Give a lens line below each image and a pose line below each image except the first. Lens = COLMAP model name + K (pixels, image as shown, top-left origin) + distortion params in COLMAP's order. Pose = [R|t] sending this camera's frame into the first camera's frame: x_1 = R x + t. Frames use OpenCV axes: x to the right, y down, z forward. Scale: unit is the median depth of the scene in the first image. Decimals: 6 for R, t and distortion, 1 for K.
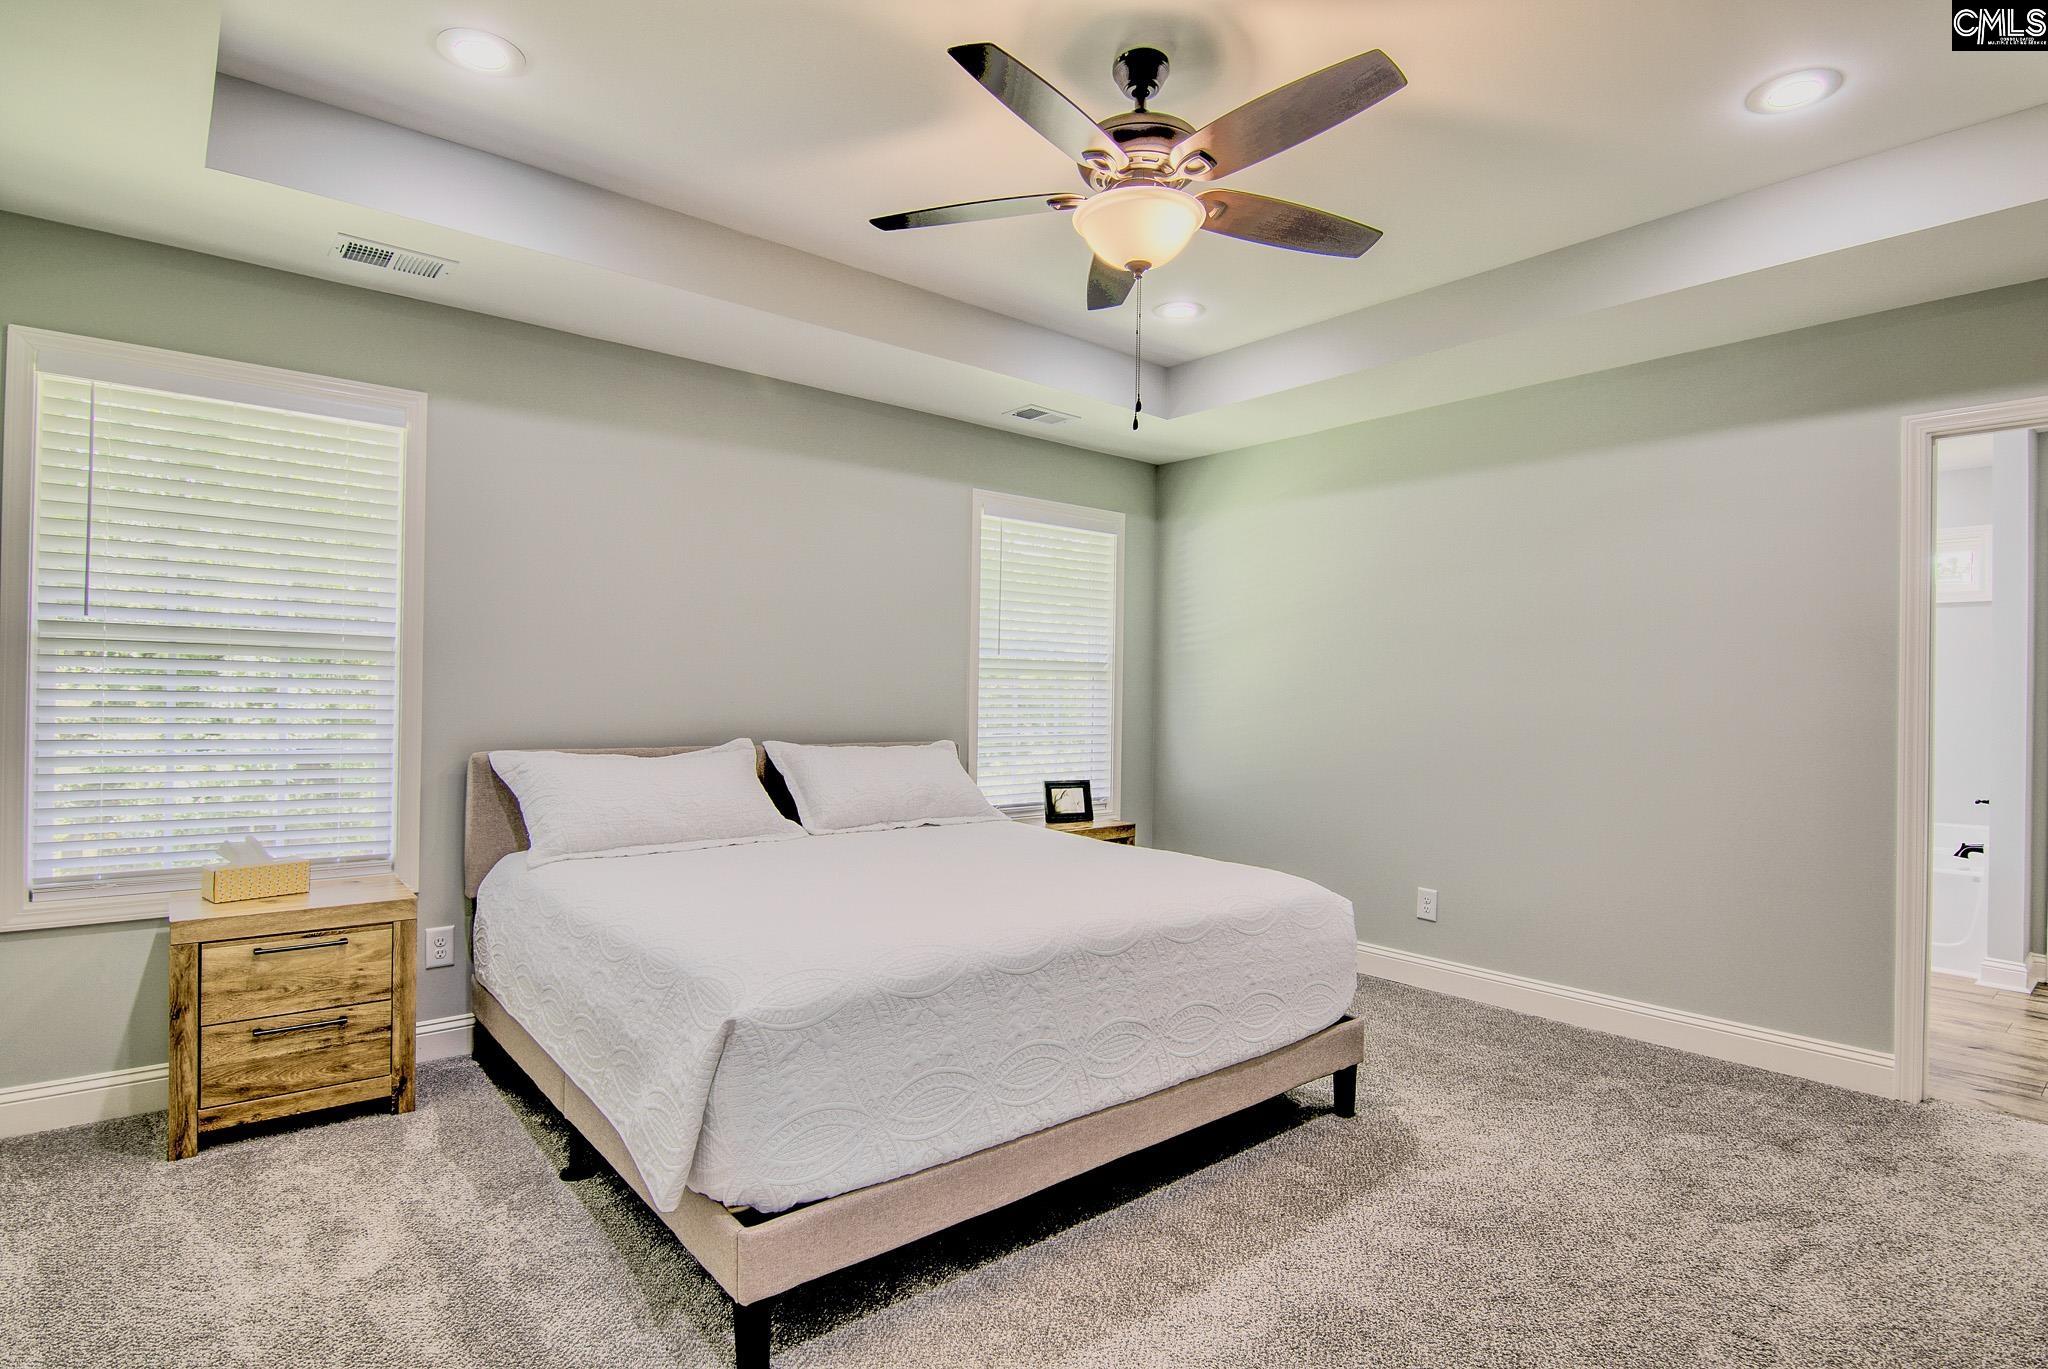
lens RADIAL K [[1027.7, 0, 949.4], [0, 1027.7, 703.6], [0, 0, 1]] dist [-0.009164, -0.009143]
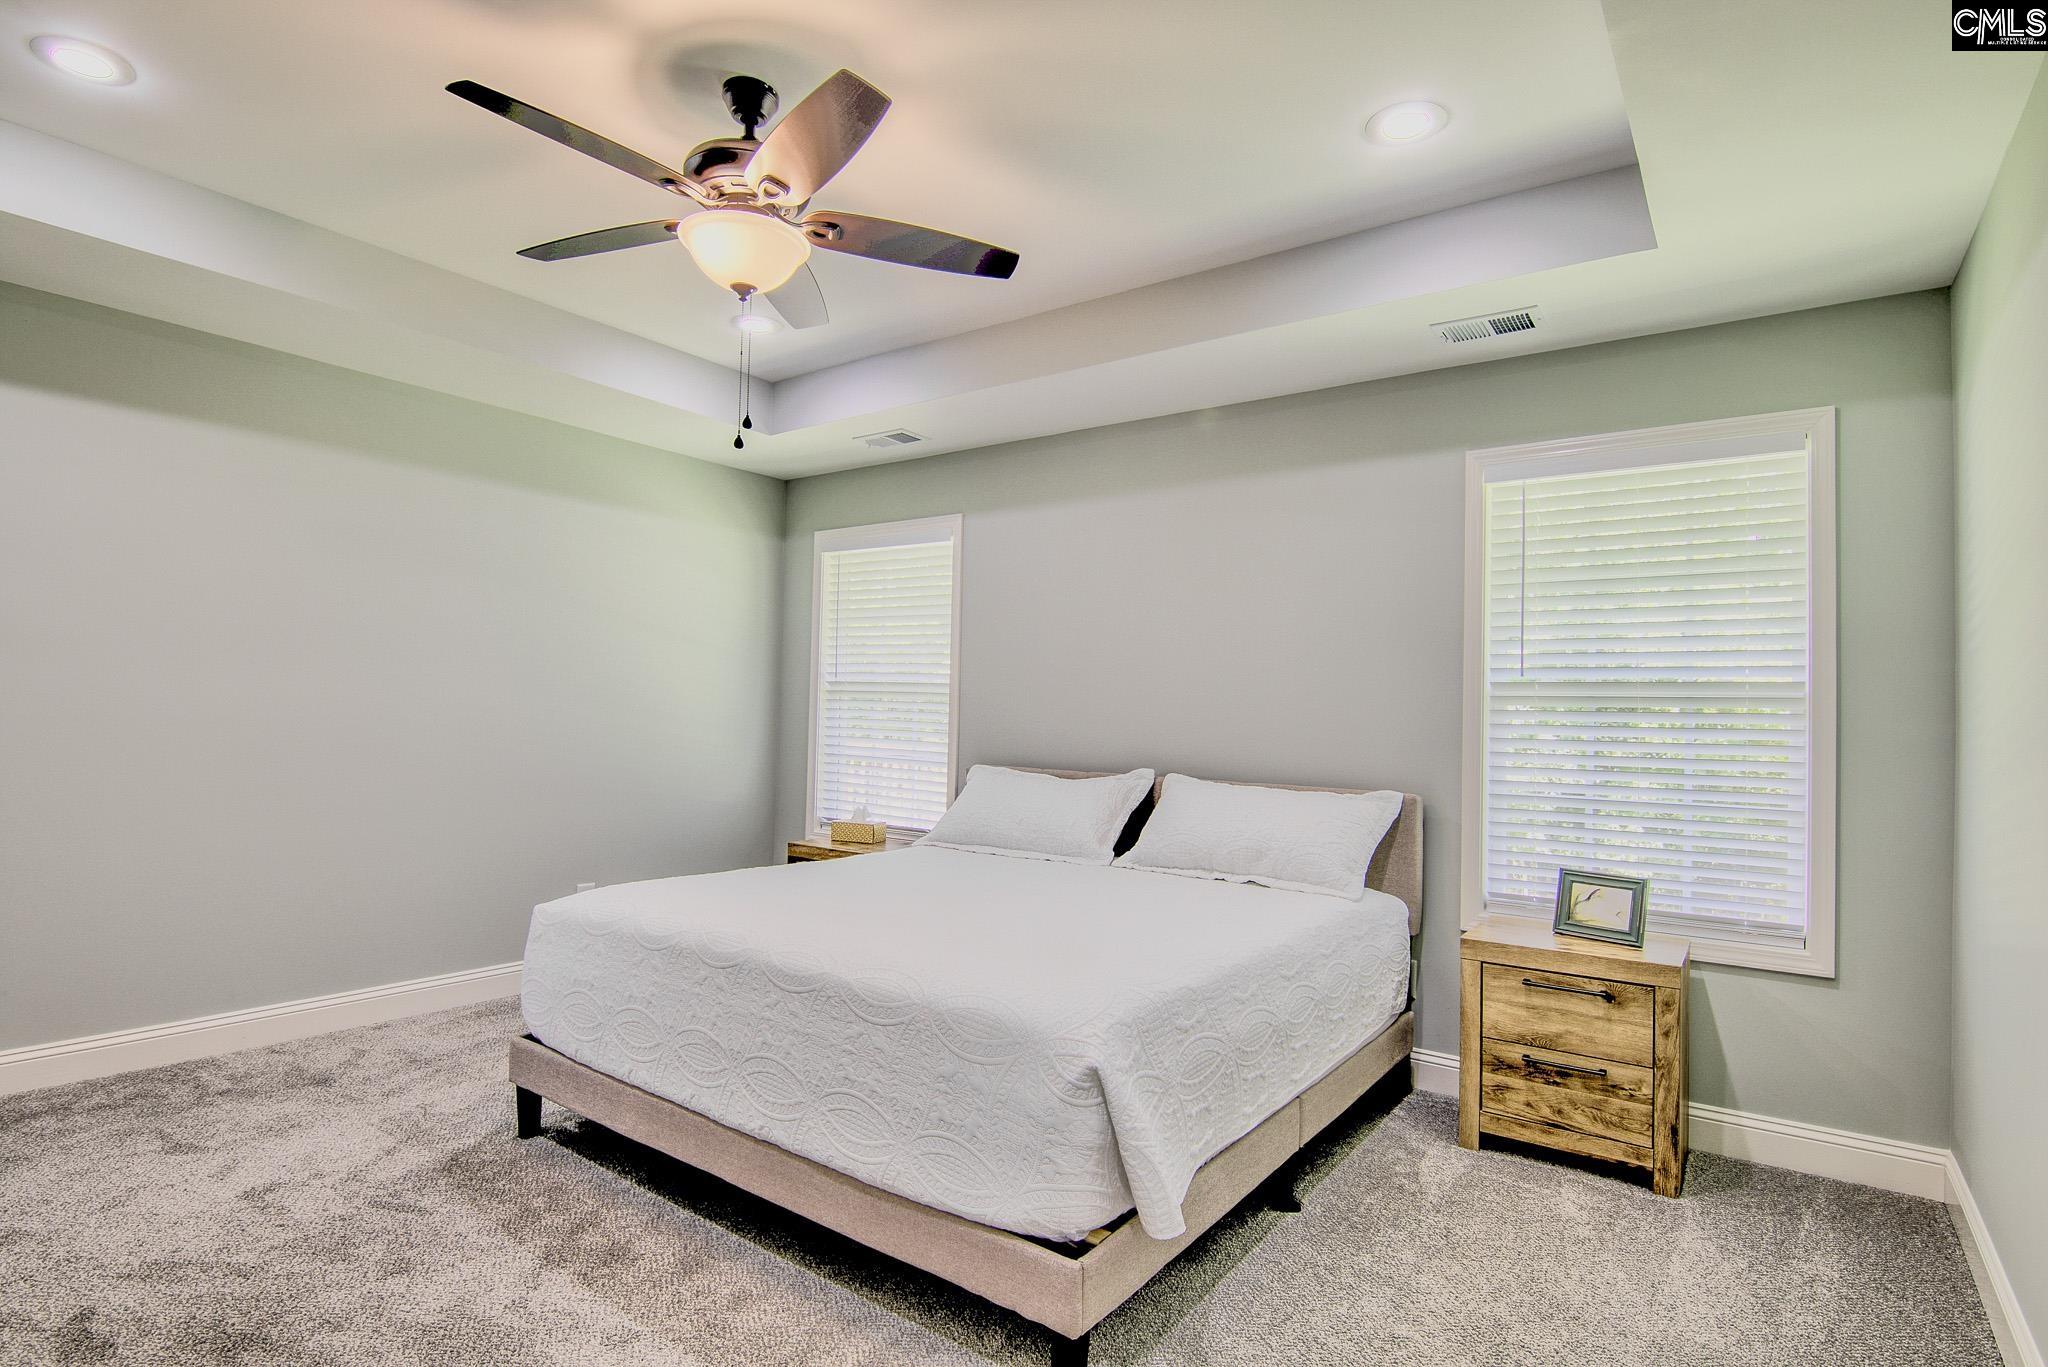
lens RADIAL K [[1027.7, 0, 1027.1], [0, 1027.7, 687.8], [0, 0, 1]] dist [-0.009164, -0.009143]
pose [[0.266557, -0.041115, -0.962942, 0.558017], [-0.025209, 0.998450, -0.049609, 0.003118], [0.963489, 0.037499, 0.265108, 0.456286]]
